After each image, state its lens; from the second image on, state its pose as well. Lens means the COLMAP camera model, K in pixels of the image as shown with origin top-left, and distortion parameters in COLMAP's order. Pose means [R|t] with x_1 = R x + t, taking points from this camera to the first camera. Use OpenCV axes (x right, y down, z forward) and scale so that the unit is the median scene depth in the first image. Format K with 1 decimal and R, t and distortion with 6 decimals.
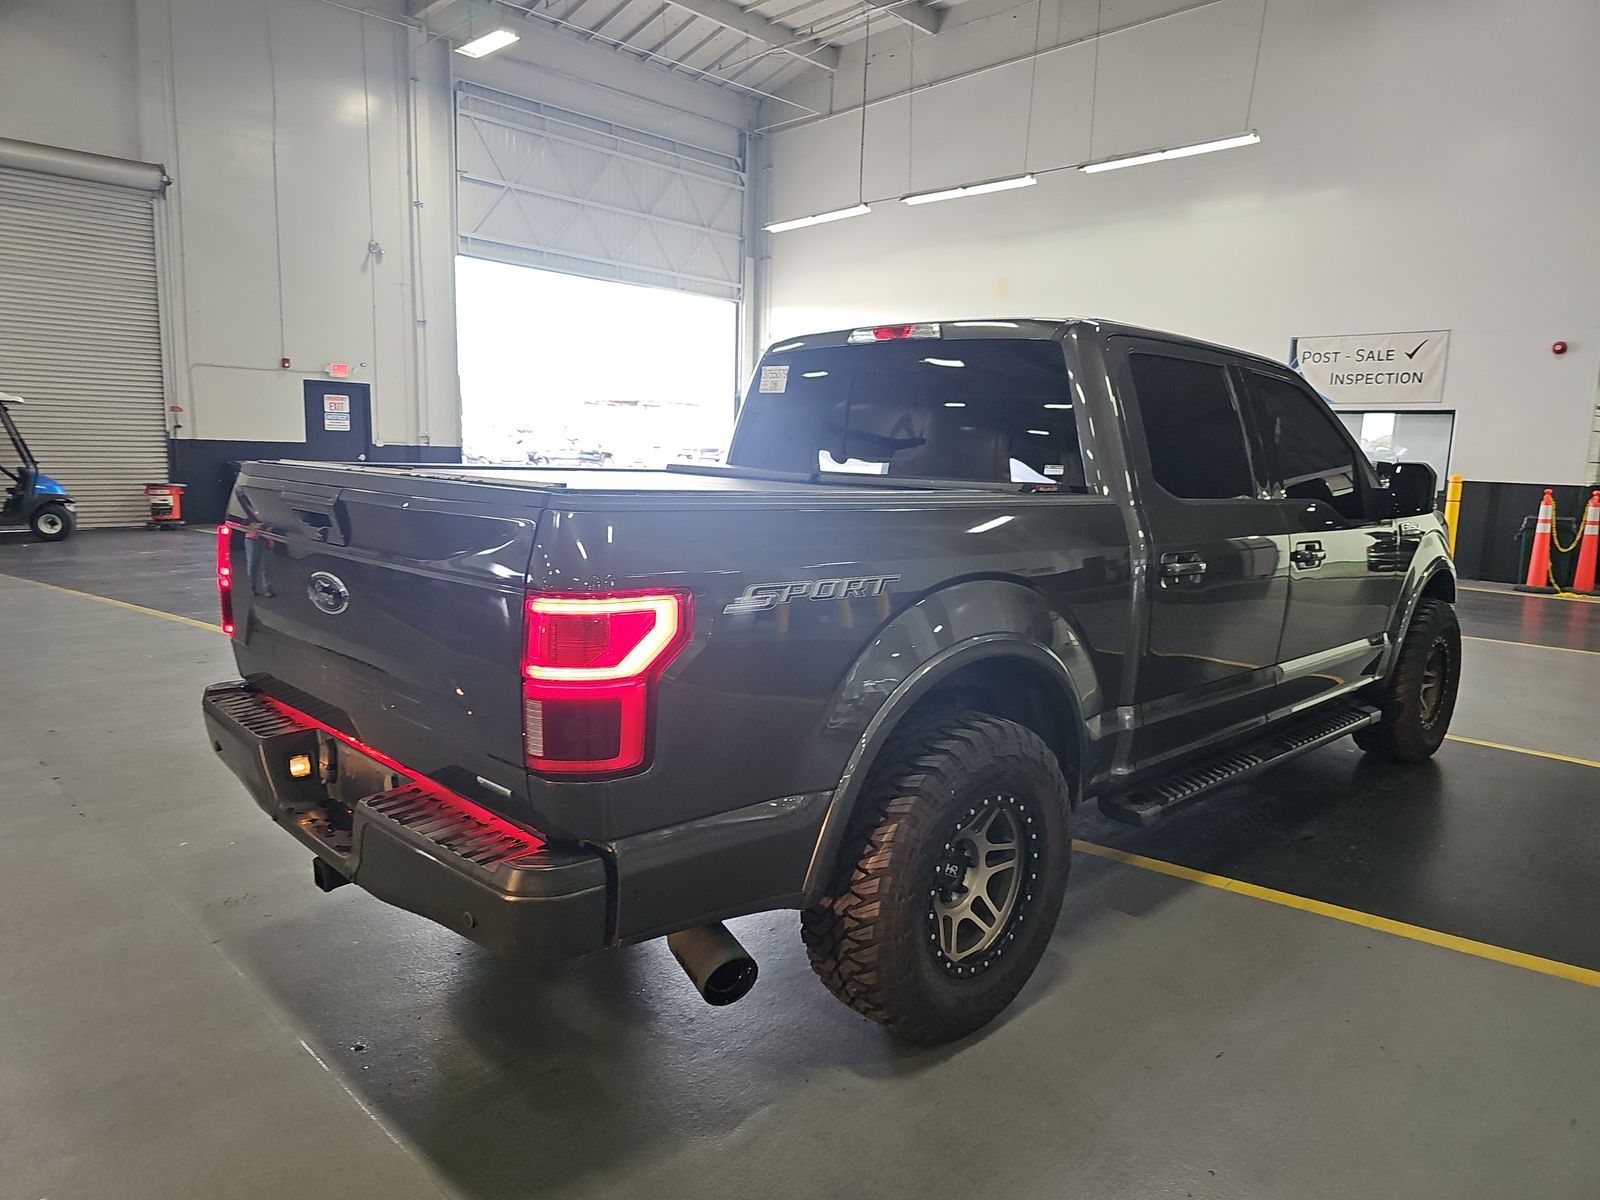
lens RADIAL K [[1061.8, 0, 813.4], [0, 1061.8, 606.7], [0, 0, 1]] dist [0.004335, -0.018092]
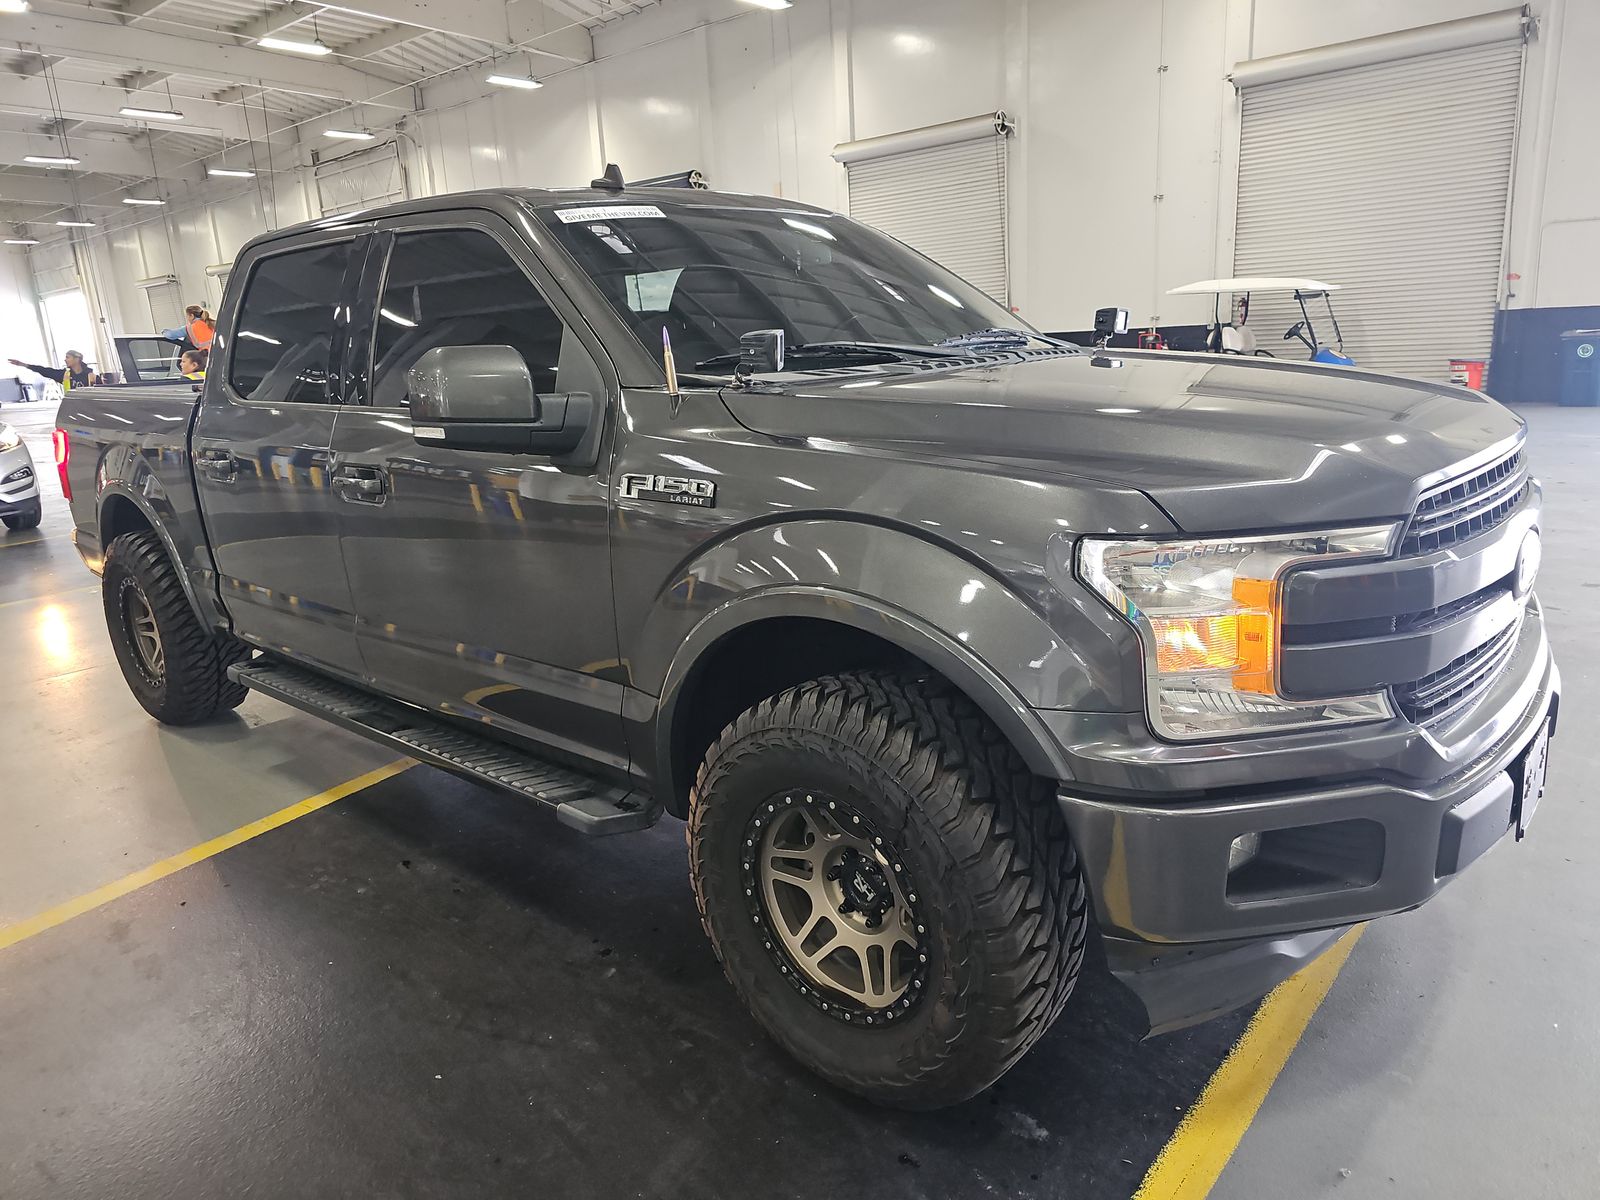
lens RADIAL K [[1061.8, 0, 813.4], [0, 1061.8, 606.7], [0, 0, 1]] dist [0.004335, -0.018092]
pose [[0.066923, 0.211295, -0.975129, 0.329379], [-0.088032, 0.974759, 0.205173, -0.040778], [0.993867, 0.072112, 0.083834, 0.335211]]
